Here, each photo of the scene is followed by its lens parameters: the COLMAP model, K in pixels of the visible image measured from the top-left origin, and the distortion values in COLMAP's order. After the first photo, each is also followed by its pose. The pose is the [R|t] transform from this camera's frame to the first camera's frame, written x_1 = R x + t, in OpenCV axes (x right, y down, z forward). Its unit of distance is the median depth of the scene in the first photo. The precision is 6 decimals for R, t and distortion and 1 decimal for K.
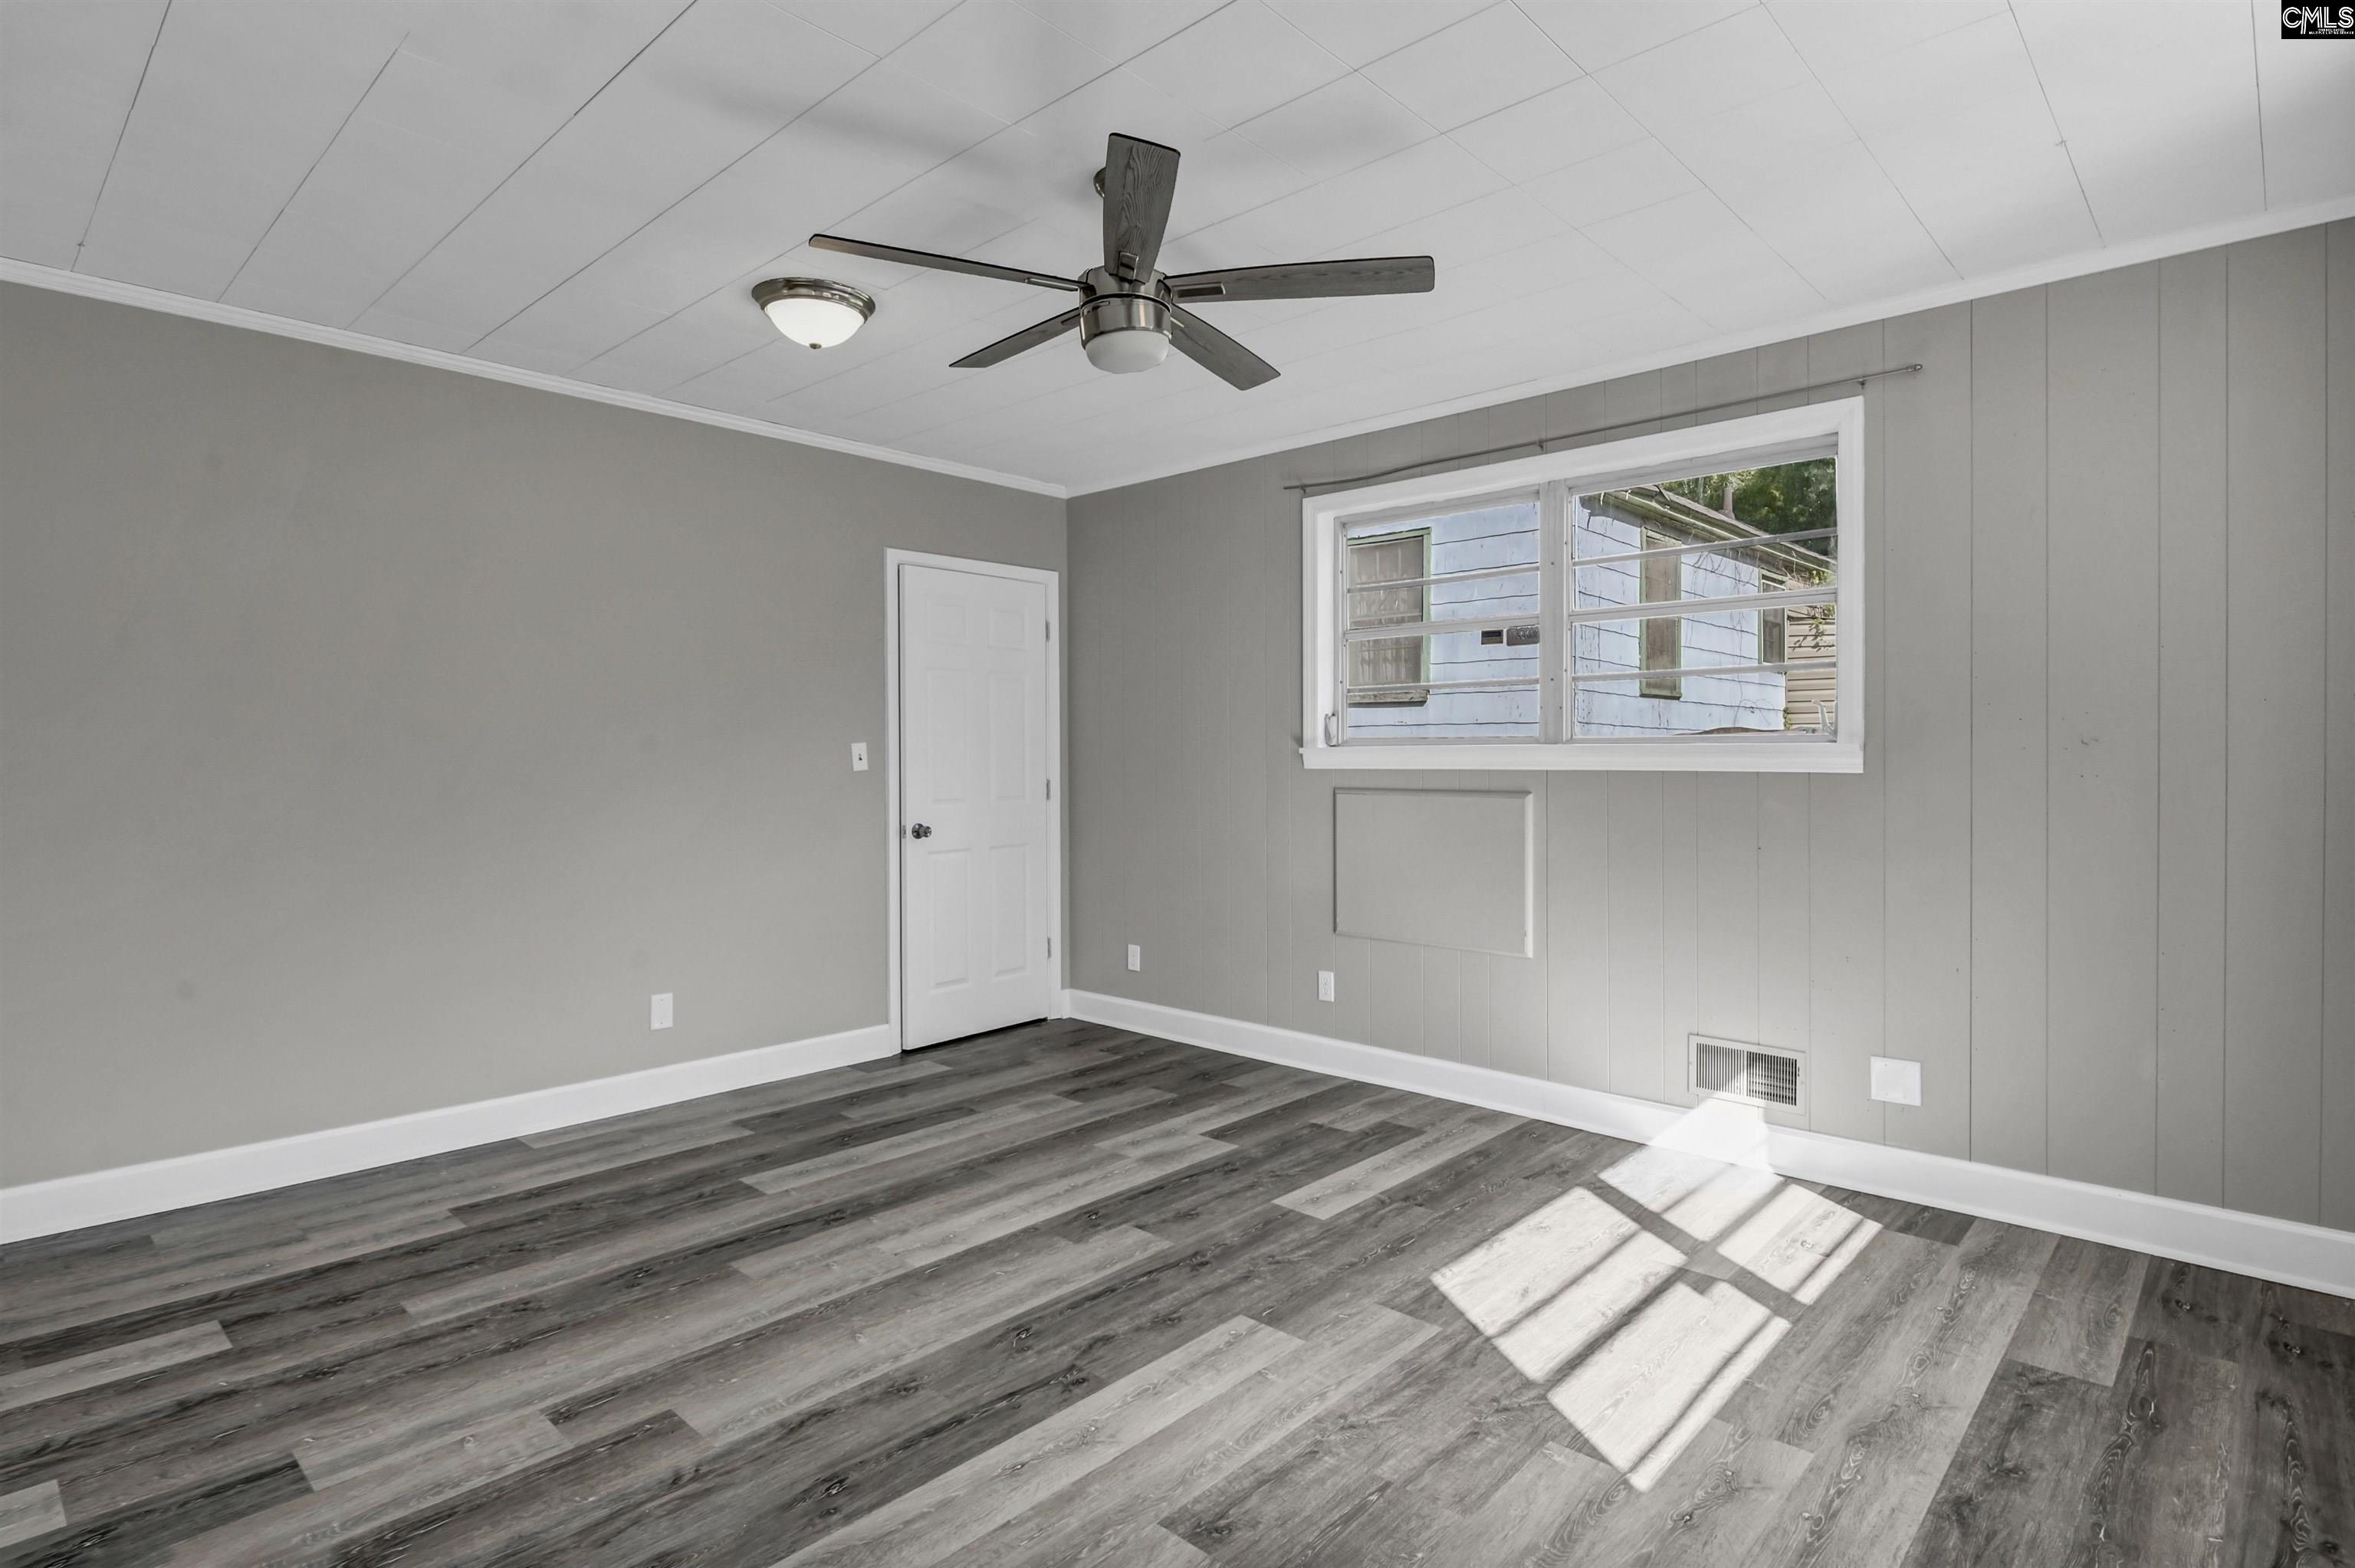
lens RADIAL K [[1223.2, 0, 1177.5], [0, 1223.2, 784.0], [0, 0, 1]] dist [0.002350, -0.011140]
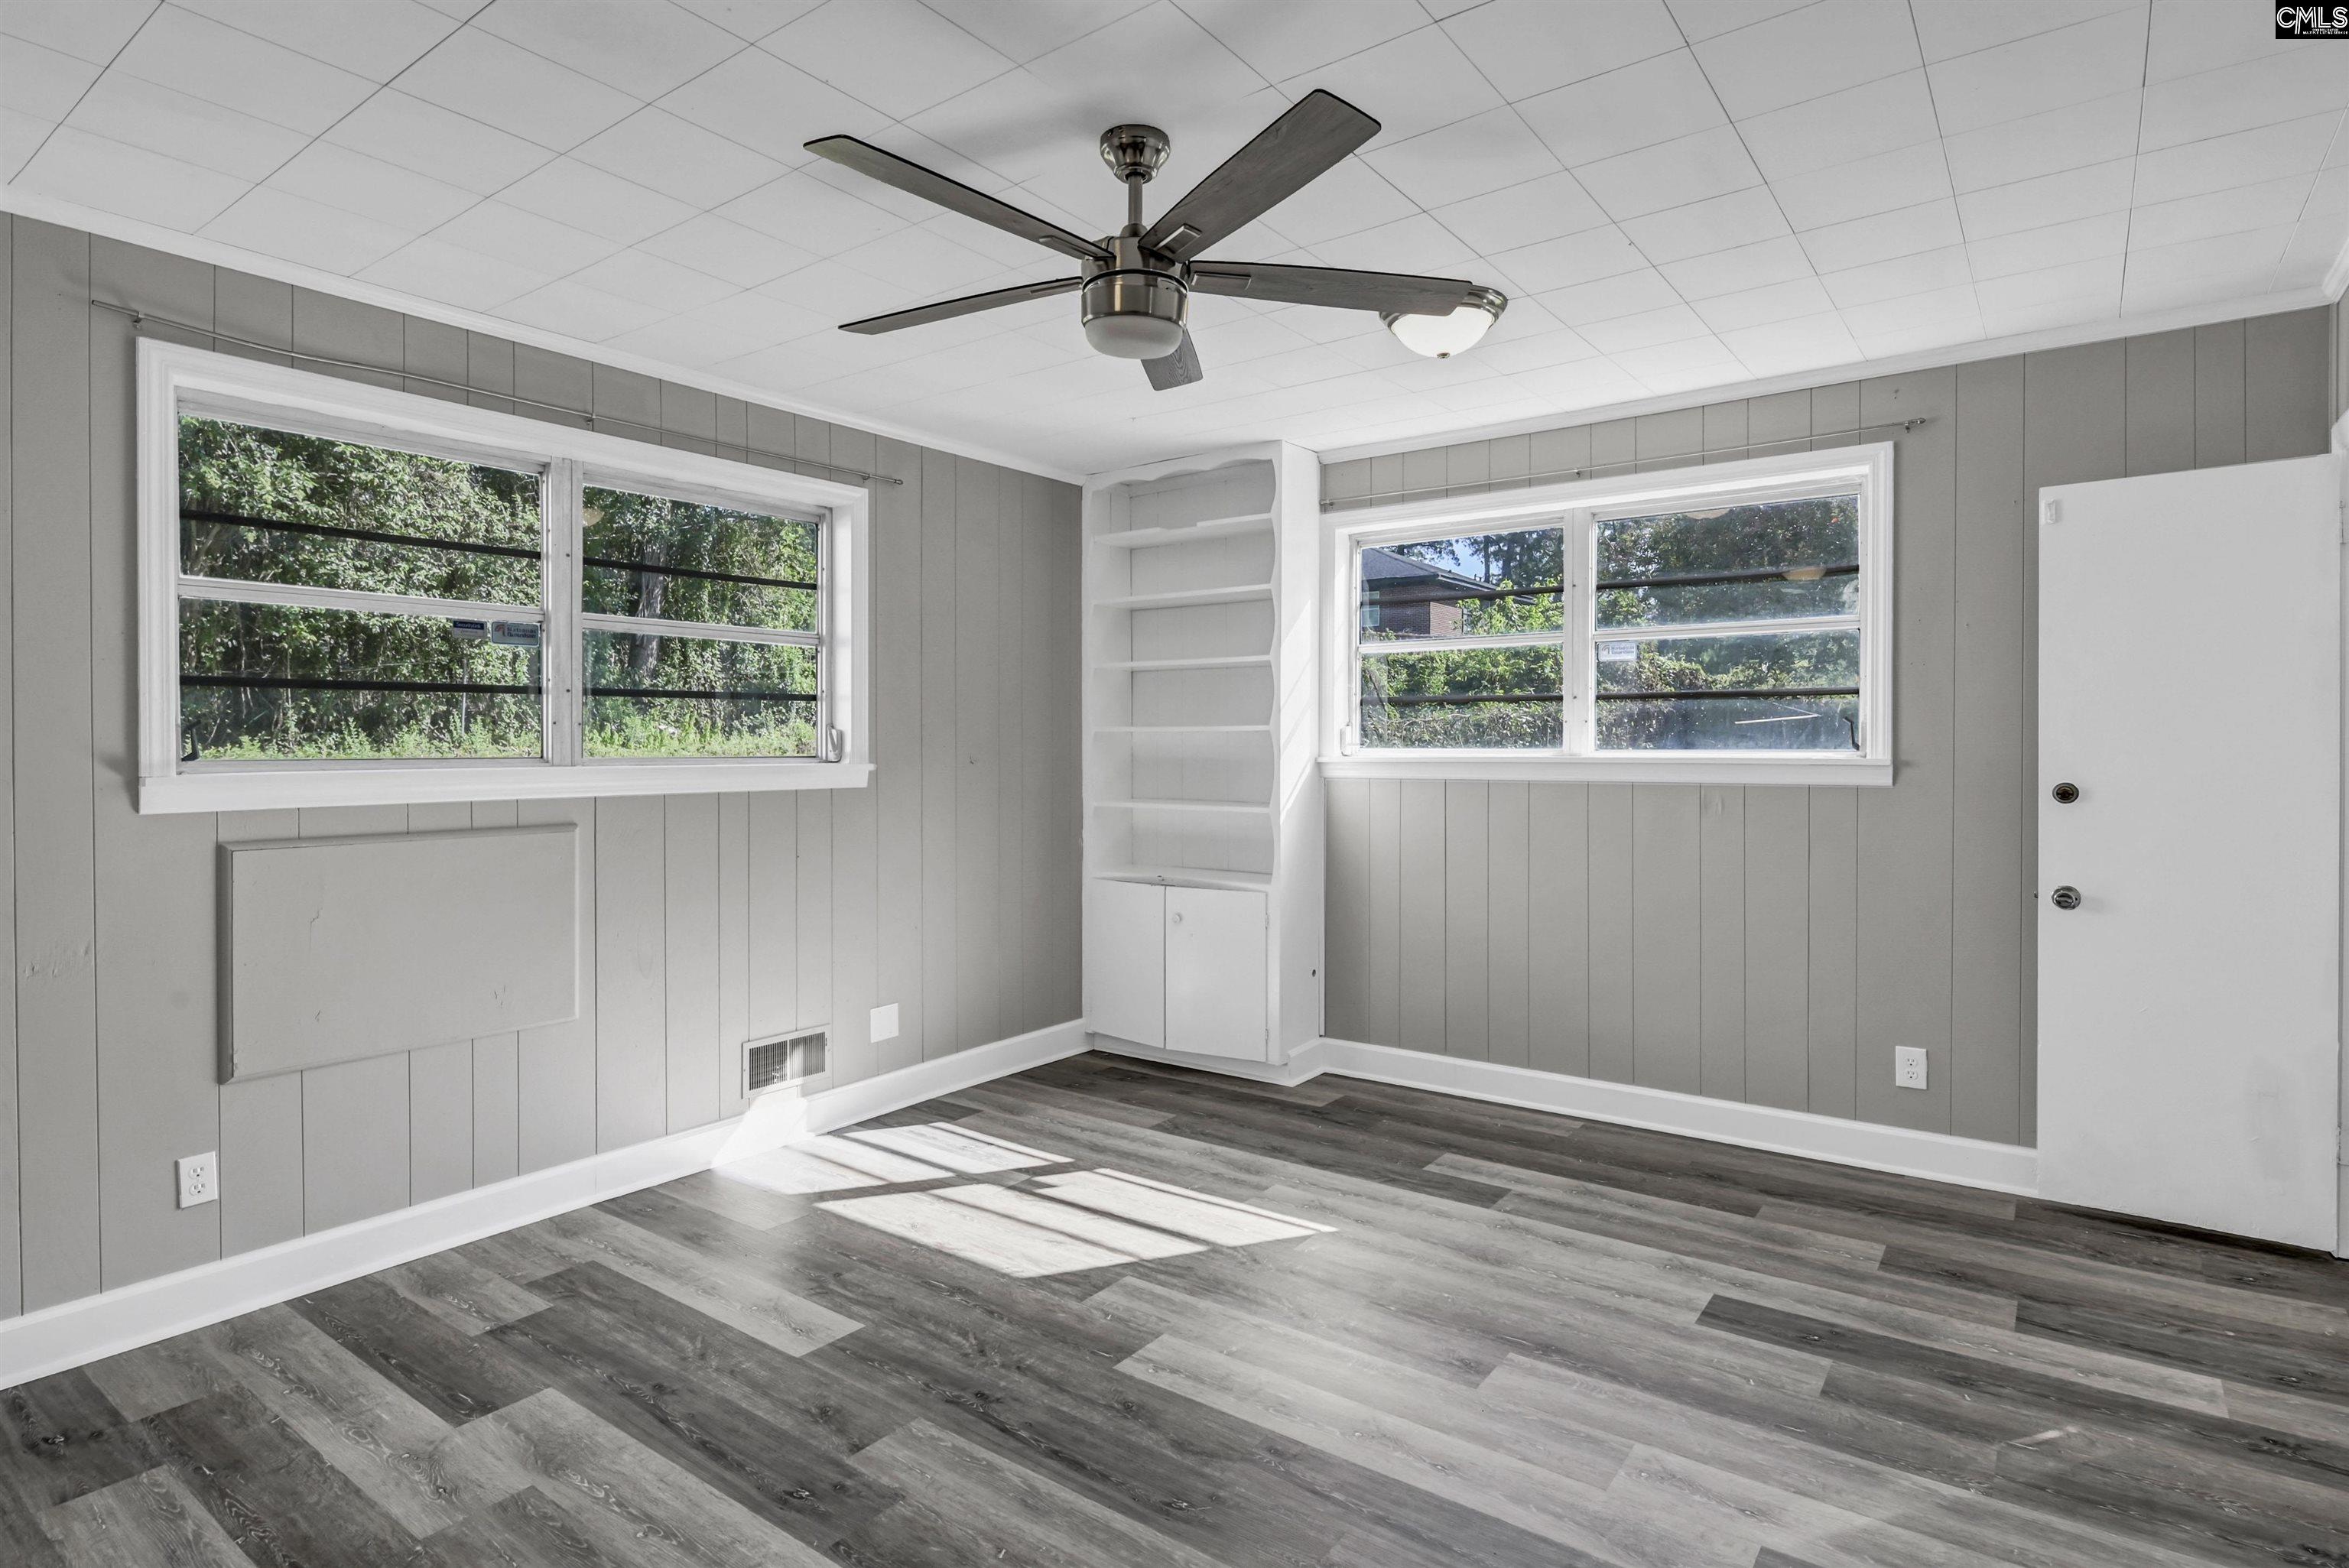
lens RADIAL K [[1178.5, 0, 1170.0], [0, 1178.5, 759.1], [0, 0, 1]] dist [0.004726, -0.008928]
pose [[-0.109254, -0.009807, 0.993965, -0.823384], [0.027136, 0.999549, 0.012845, -0.054482], [-0.993643, 0.028375, -0.108939, 0.980232]]
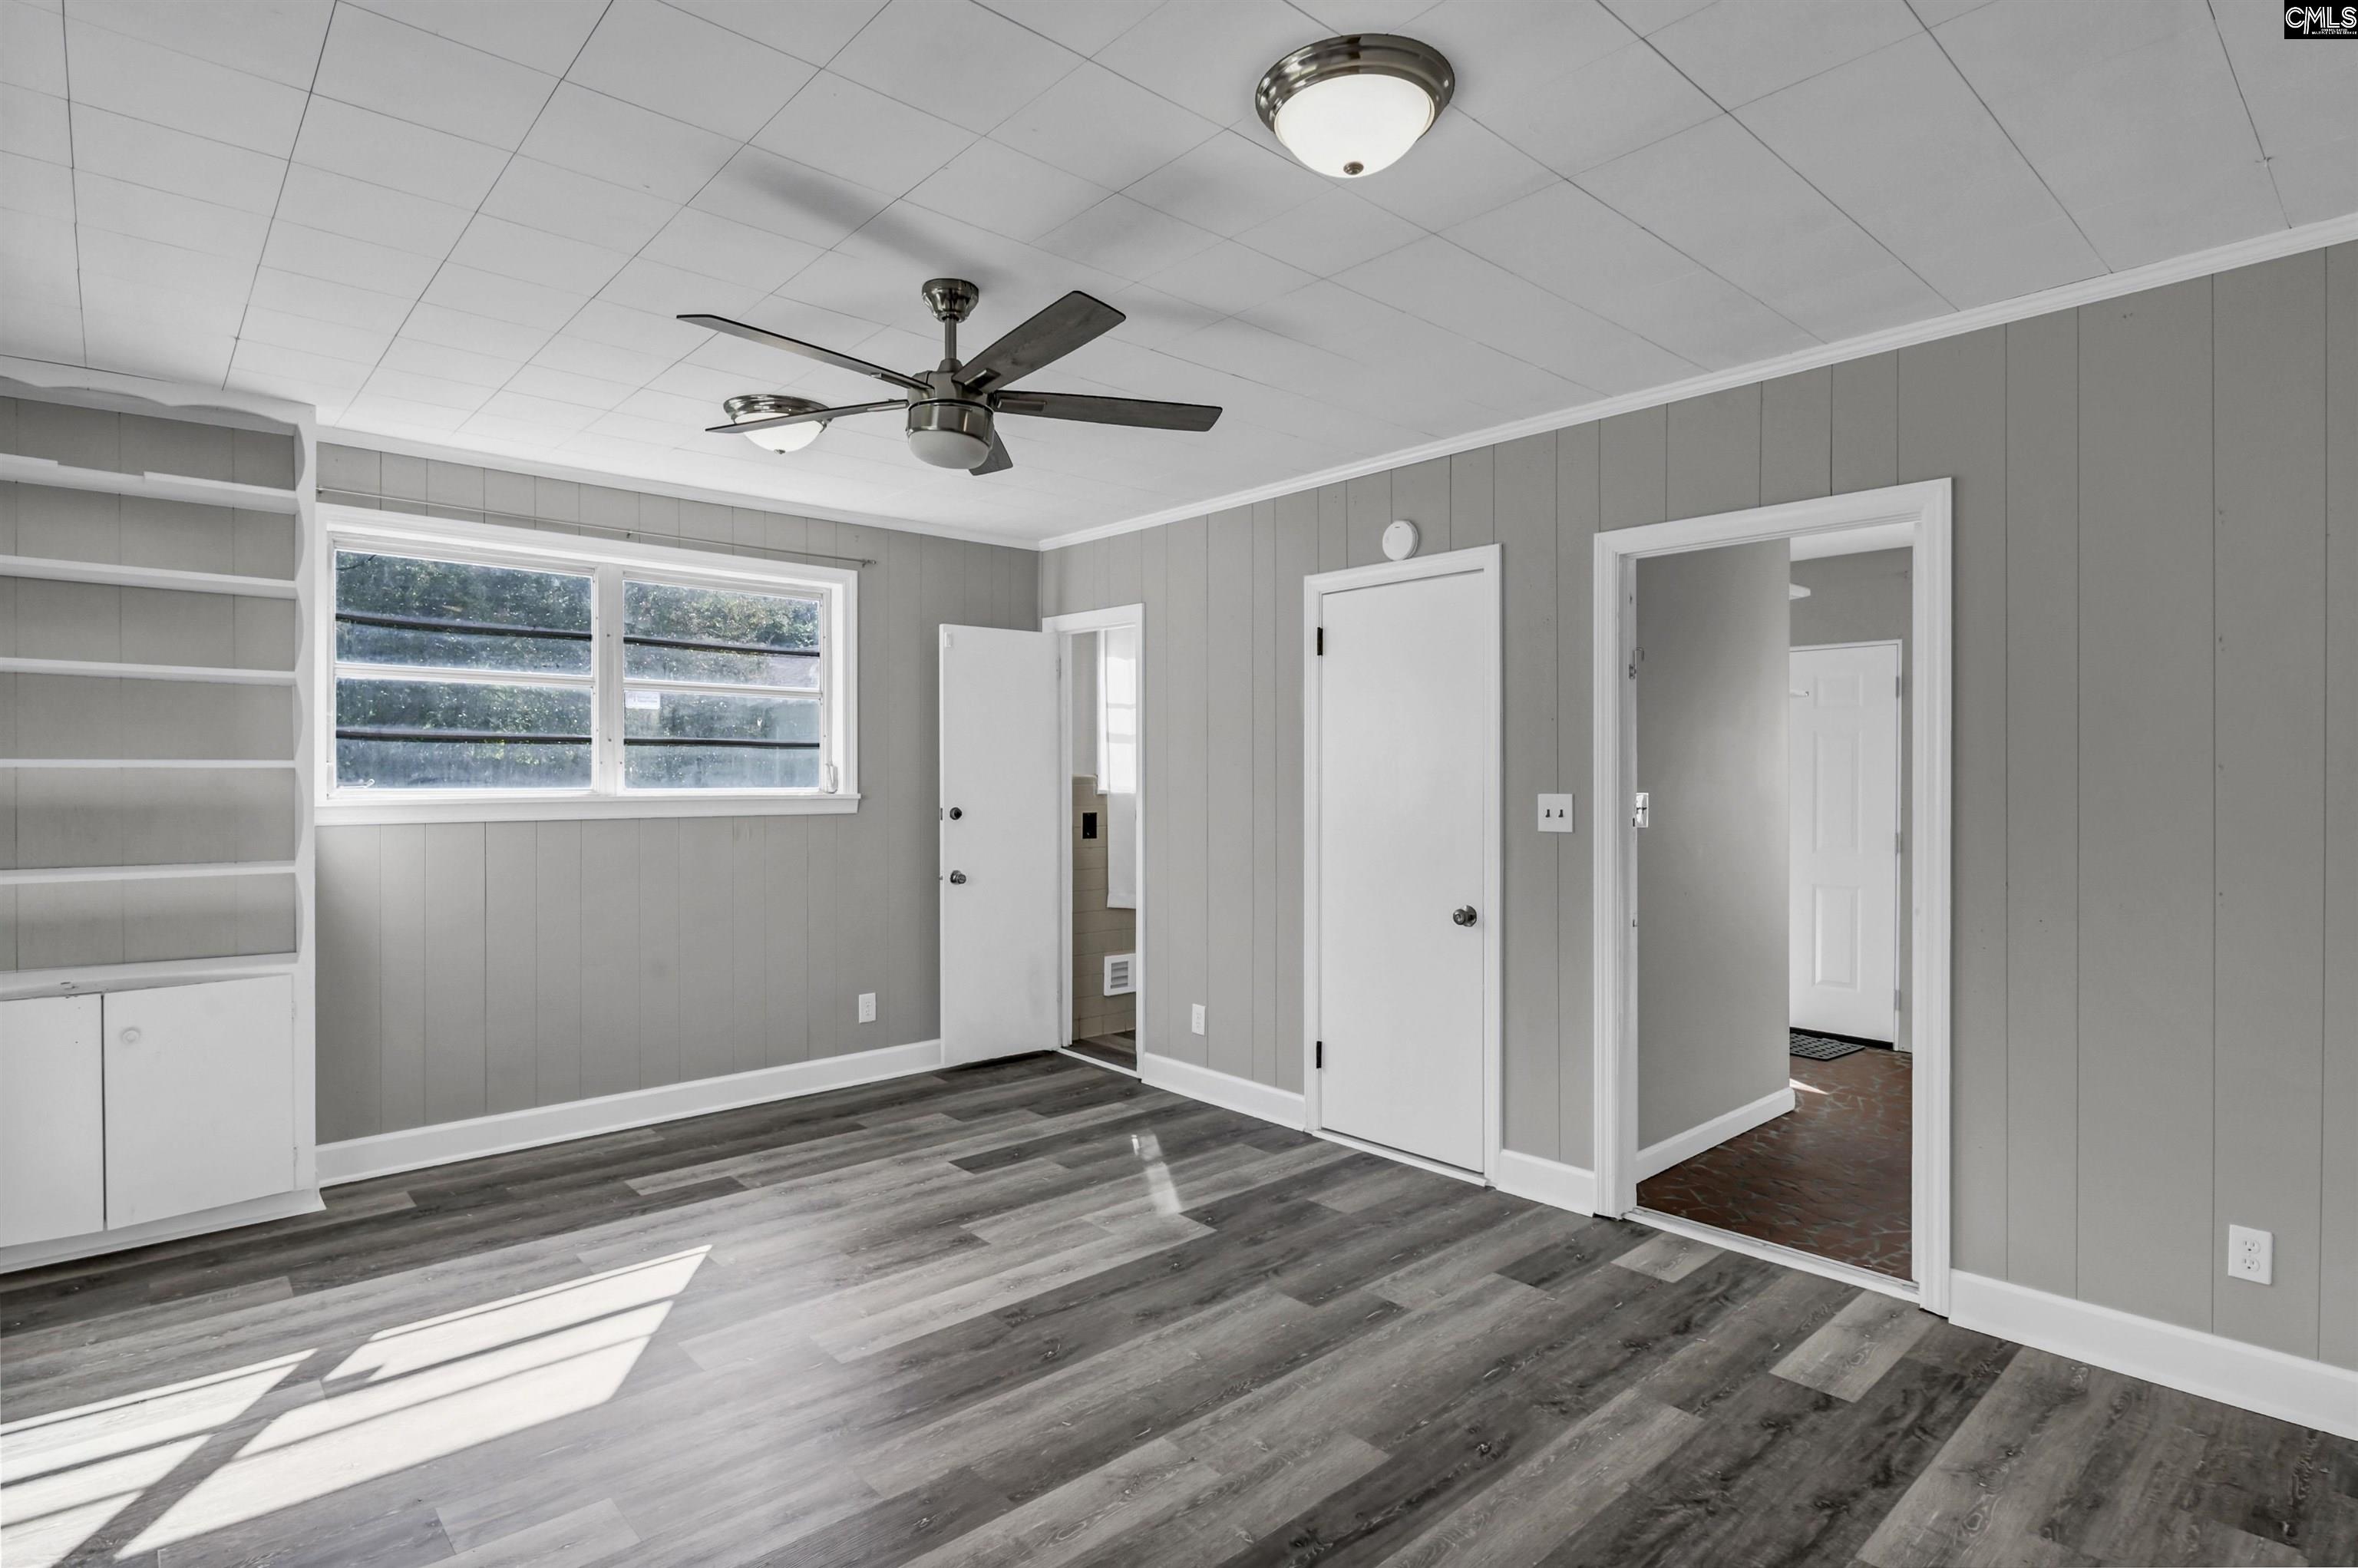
lens RADIAL K [[1224.9, 0, 1179.0], [0, 1224.9, 784.0], [0, 0, 1]] dist [0.002350, -0.011140]
pose [[-0.996370, 0.000728, 0.085122, -0.305749], [0.003415, 0.999500, 0.031425, -0.089525], [-0.085056, 0.031602, -0.995875, 1.885646]]
